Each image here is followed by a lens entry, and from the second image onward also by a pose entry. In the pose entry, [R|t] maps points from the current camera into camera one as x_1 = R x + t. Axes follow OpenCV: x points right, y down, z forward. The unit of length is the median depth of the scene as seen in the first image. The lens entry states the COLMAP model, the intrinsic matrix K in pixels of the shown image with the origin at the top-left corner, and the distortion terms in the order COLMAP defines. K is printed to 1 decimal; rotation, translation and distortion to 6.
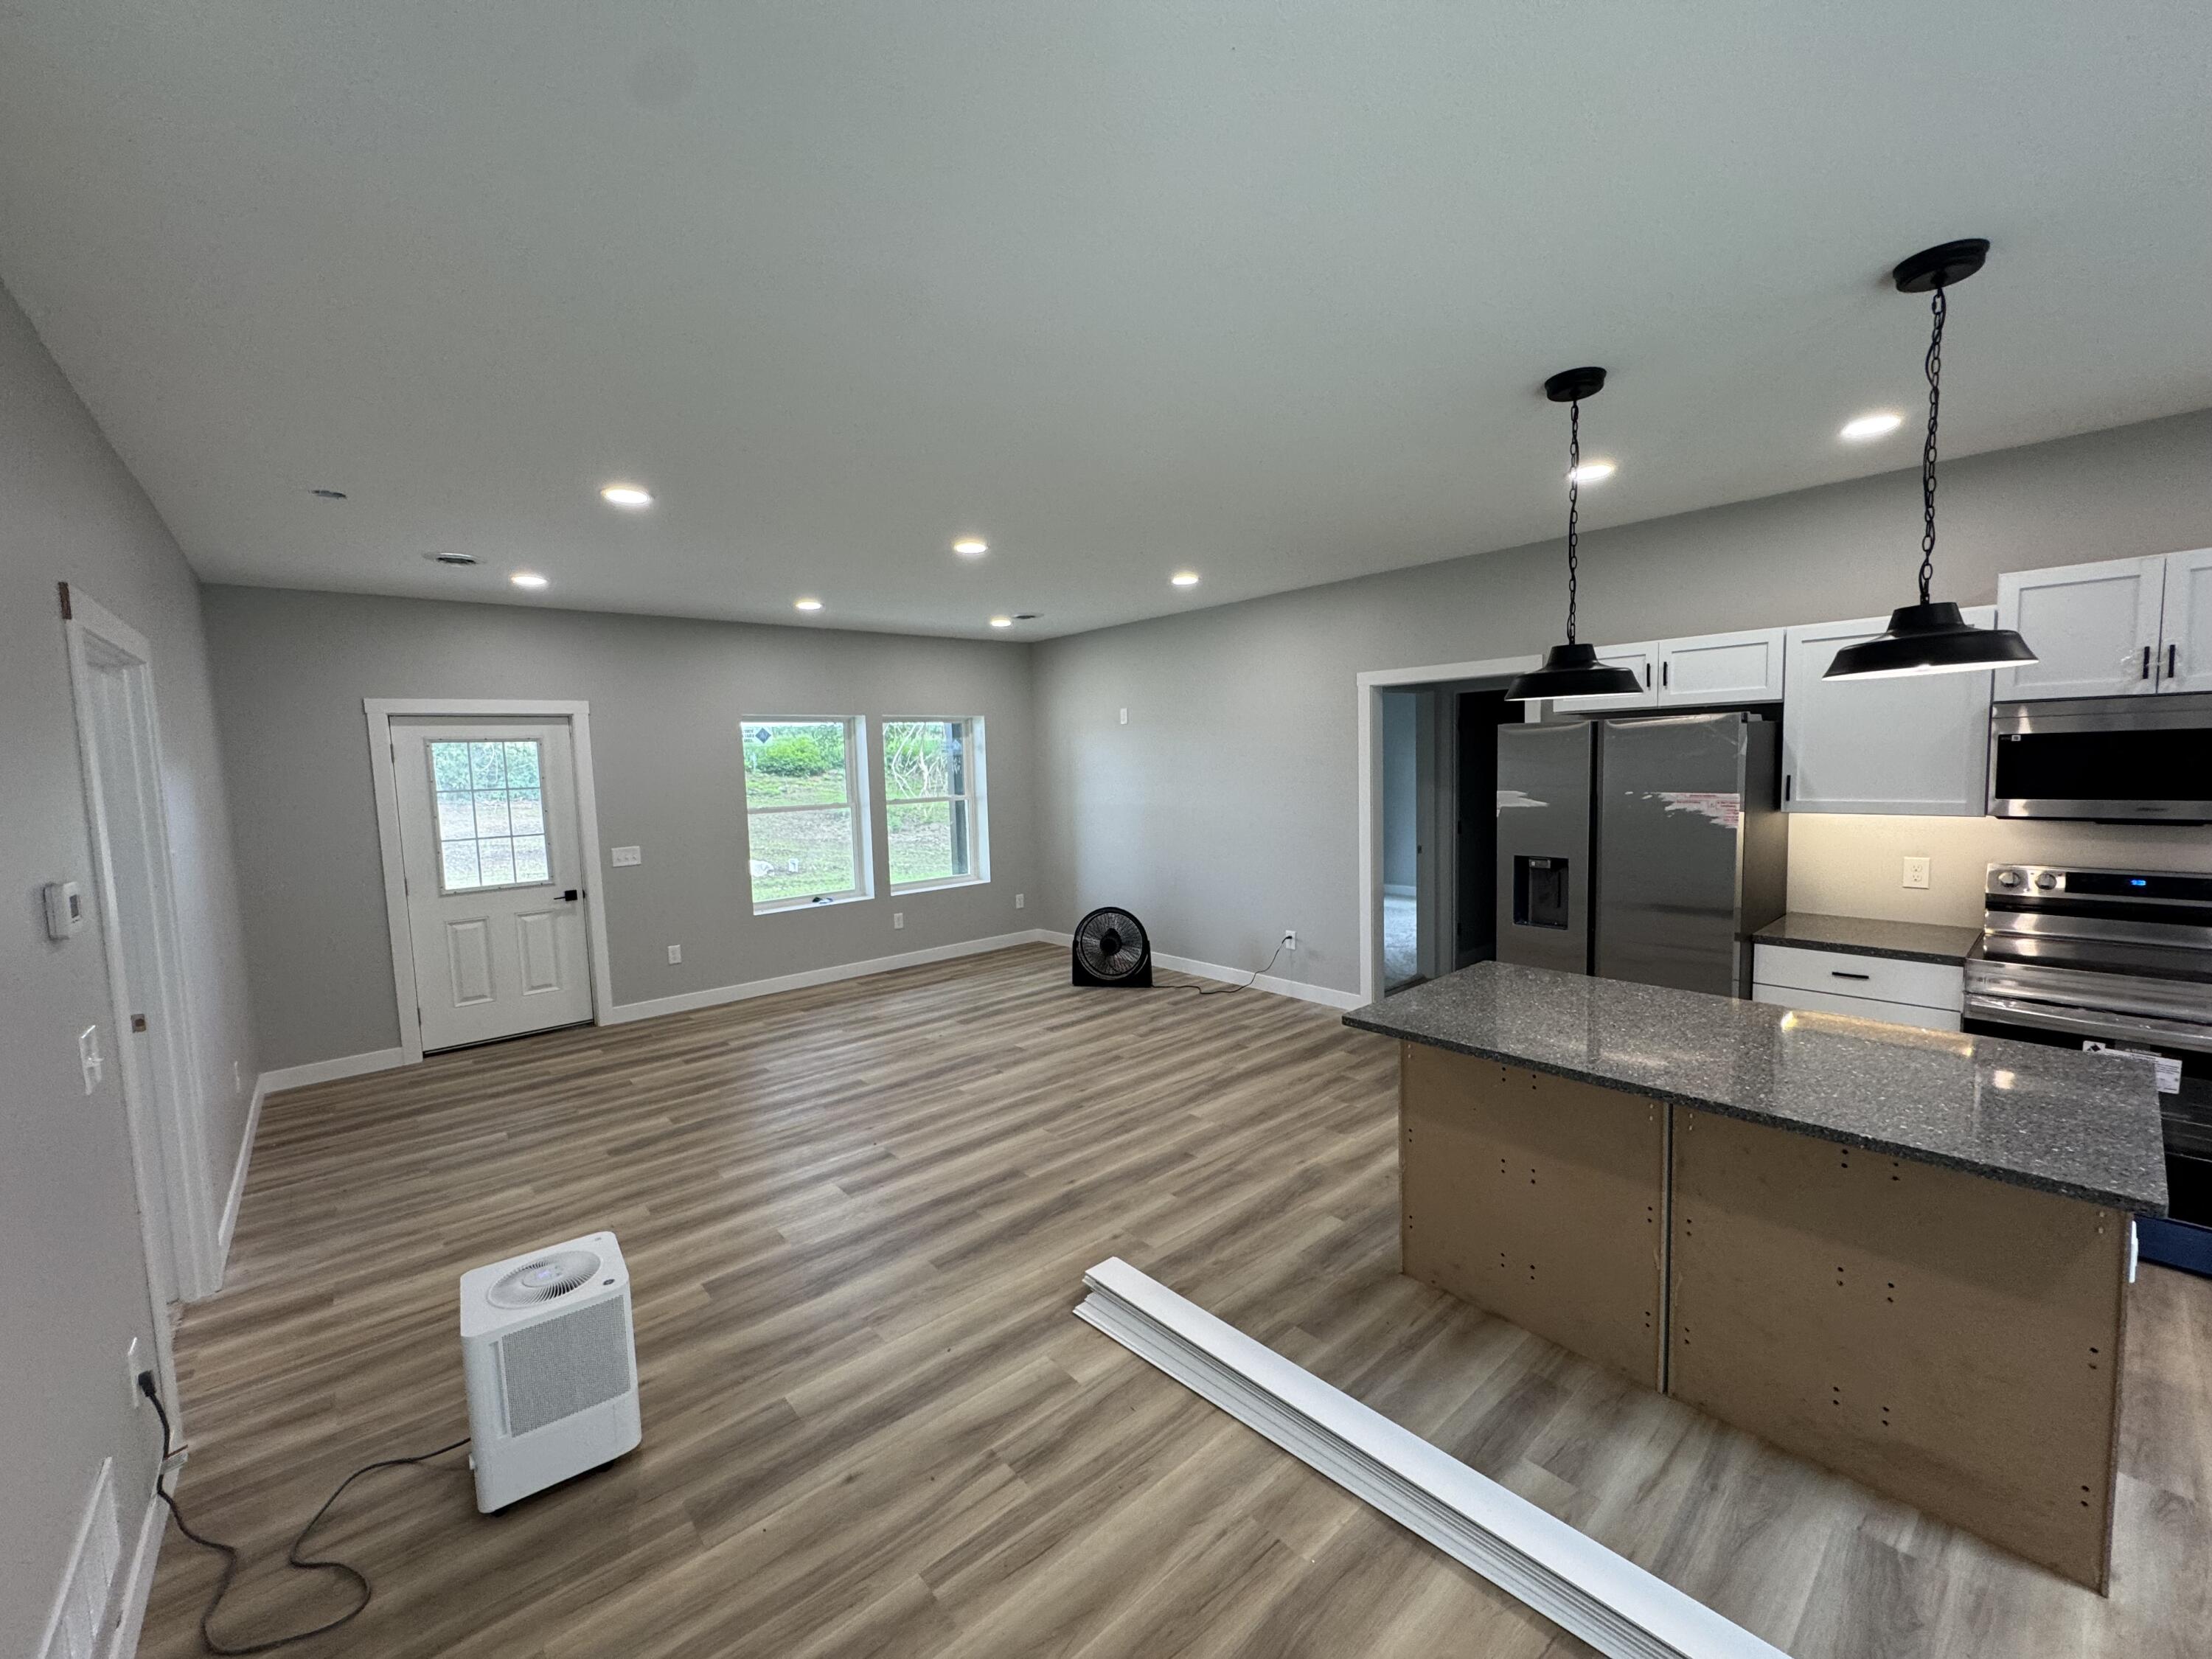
lens RADIAL K [[881.3, 0, 1104.4], [0, 881.3, 832.6], [0, 0, 1]] dist [-0.001667, 0.000099]
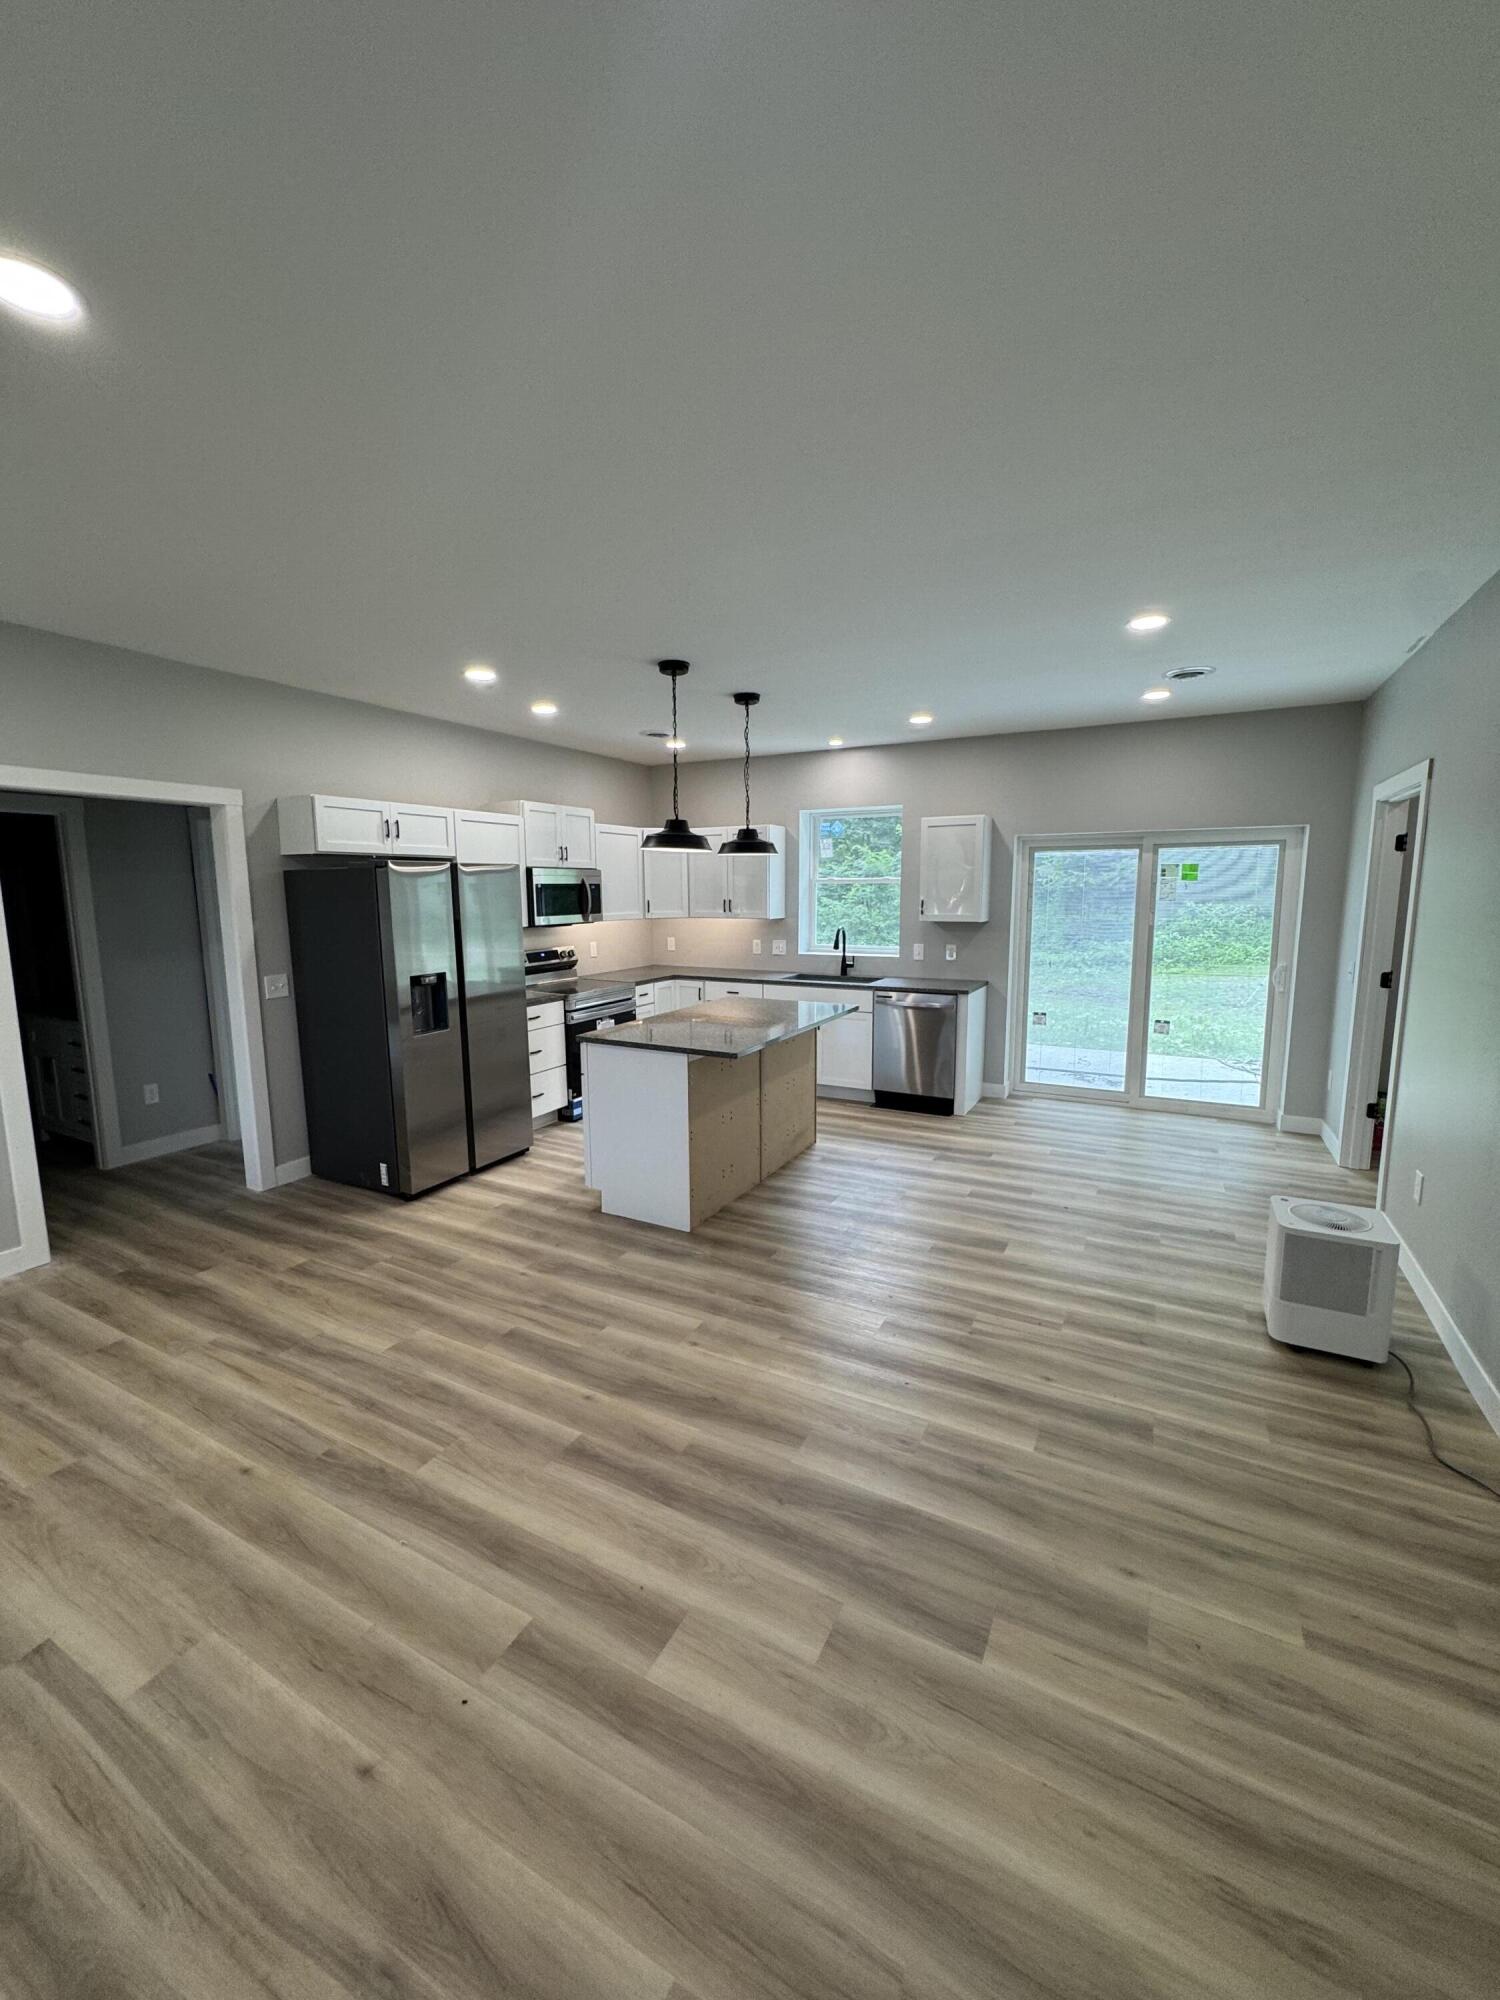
lens RADIAL K [[796.8, 0, 750.0], [0, 796.8, 1000.0], [0, 0, 1]] dist [-0.001667, 0.000099]
pose [[-0.359810, -0.095641, 0.928111, -0.902721], [0.098162, 0.985331, 0.139593, -0.062050], [-0.927847, 0.141333, -0.345144, 1.307989]]
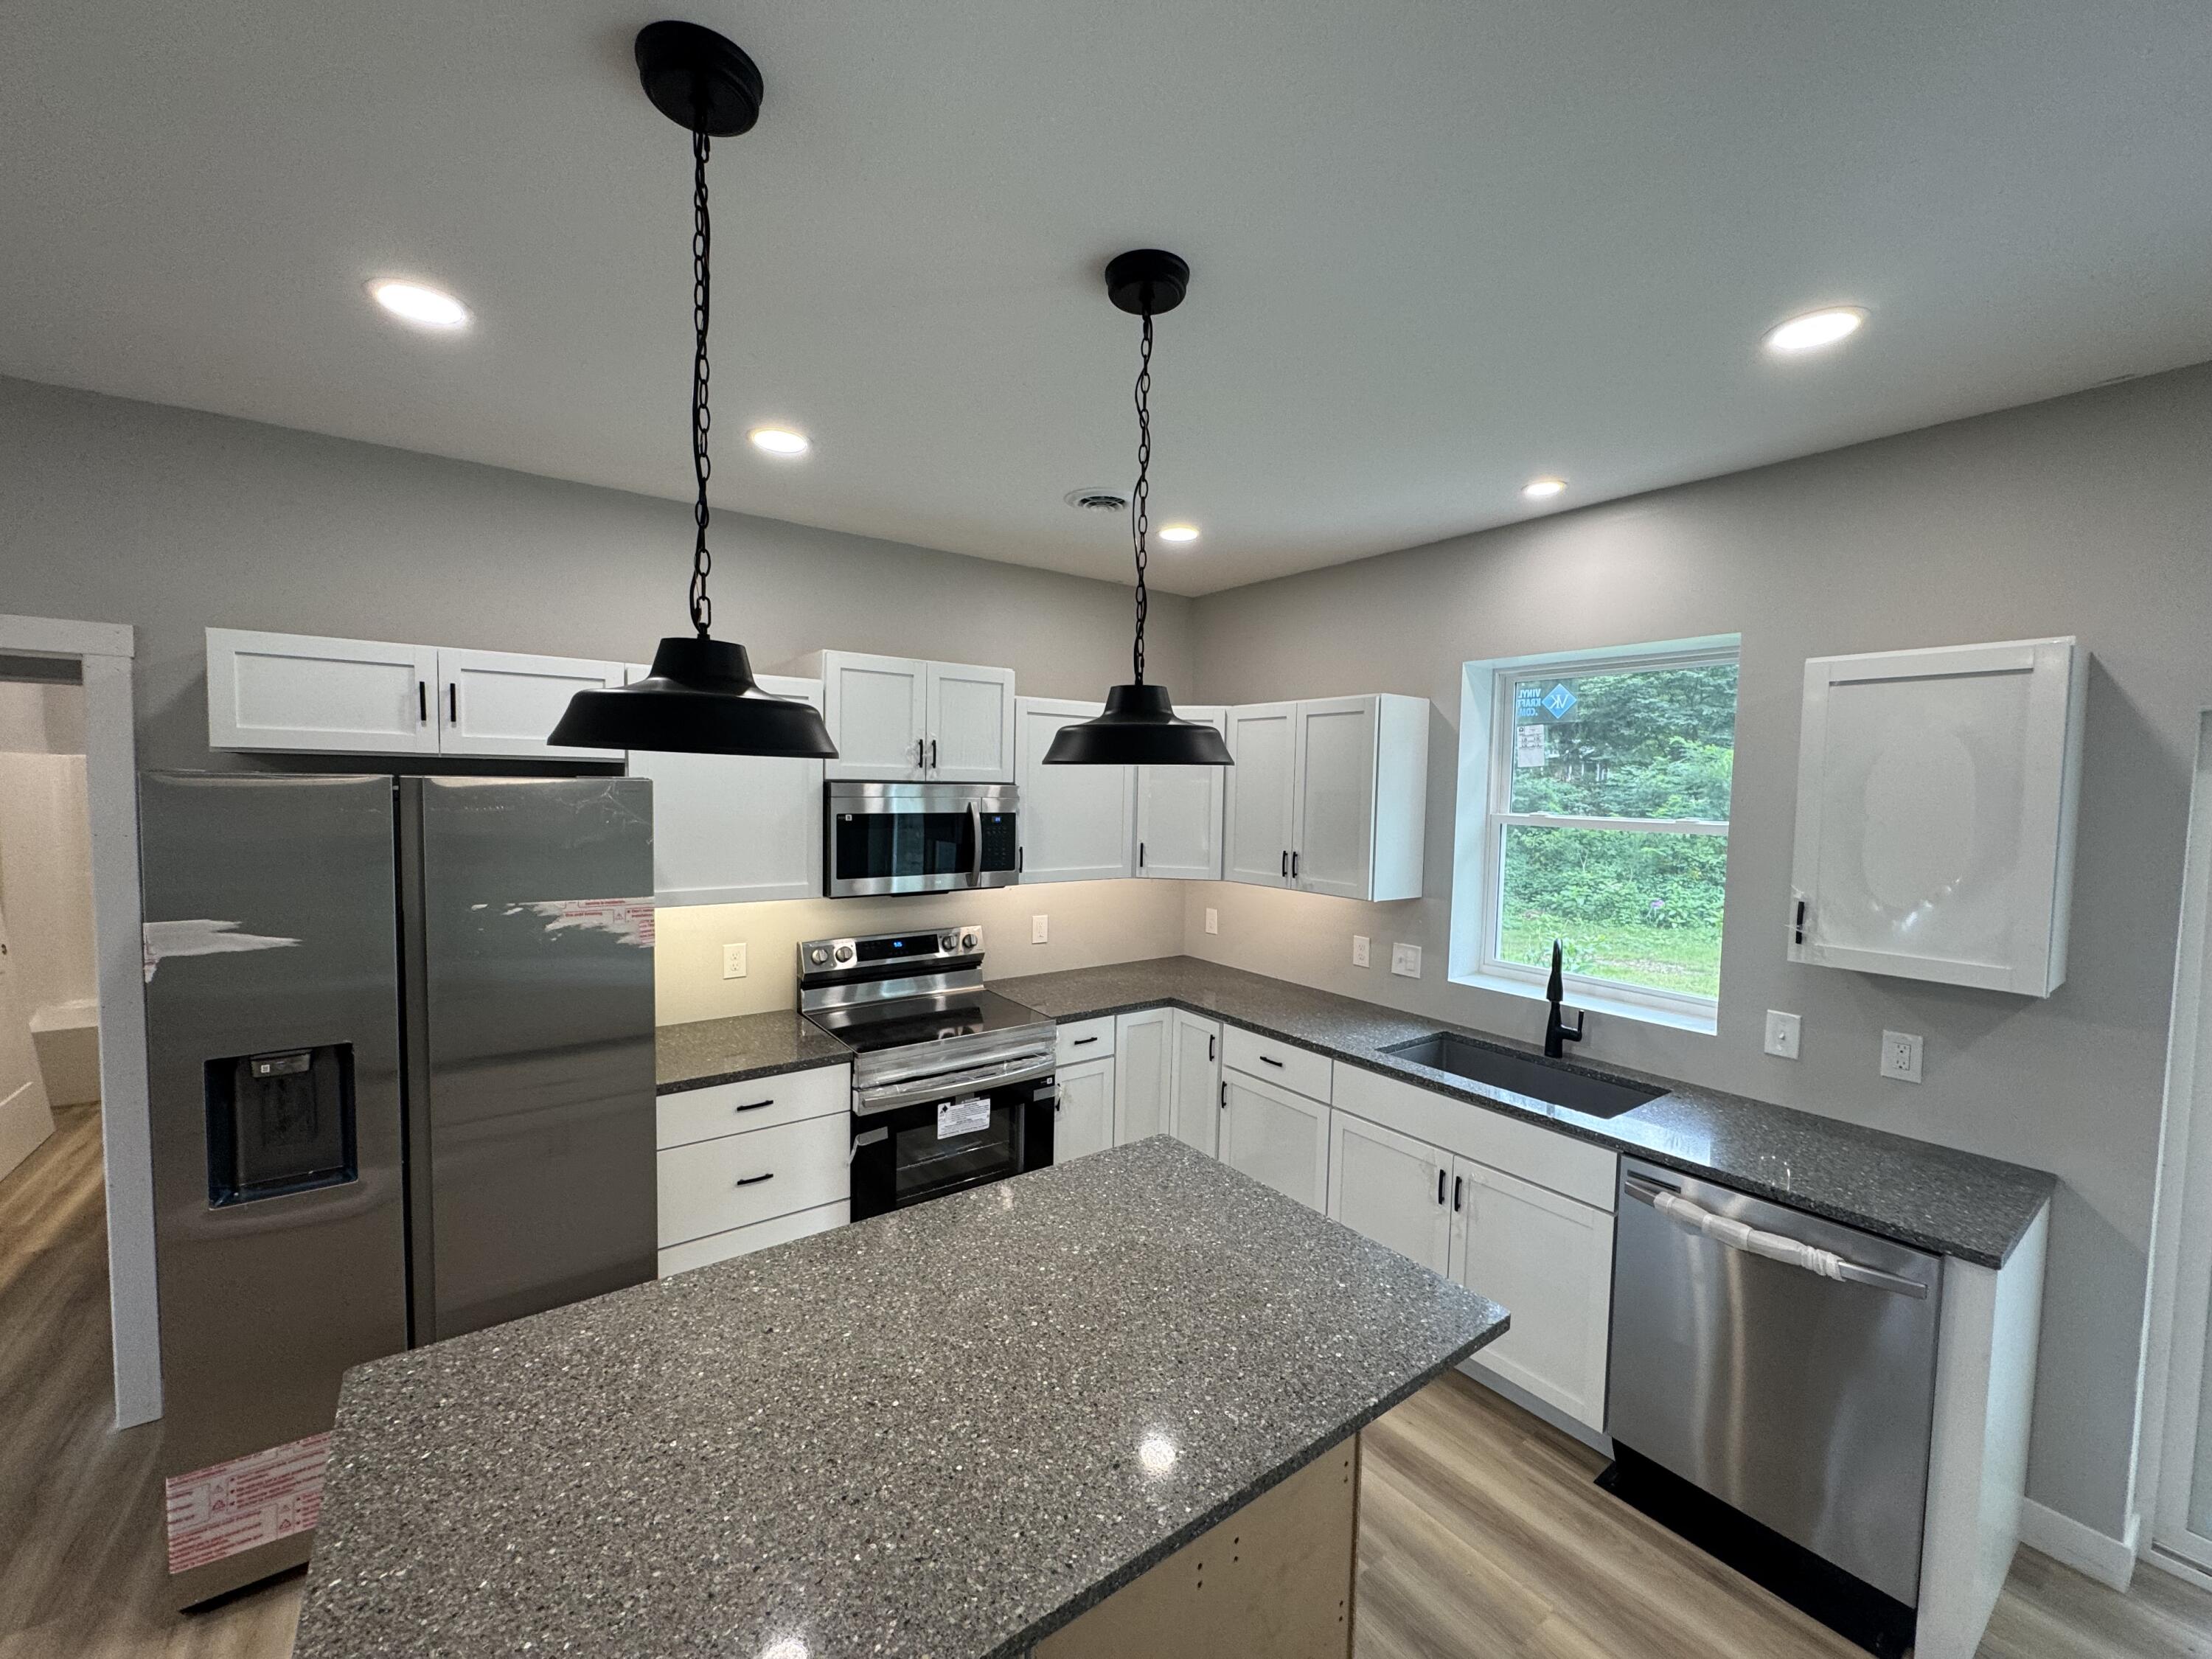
lens RADIAL K [[881.3, 0, 1104.4], [0, 881.3, 832.6], [0, 0, 1]] dist [-0.001667, 0.000099]
pose [[0.080355, -0.021275, 0.996539, 0.071818], [0.063585, 0.997845, 0.016176, -0.095277], [-0.994736, 0.062066, 0.081535, 0.679601]]
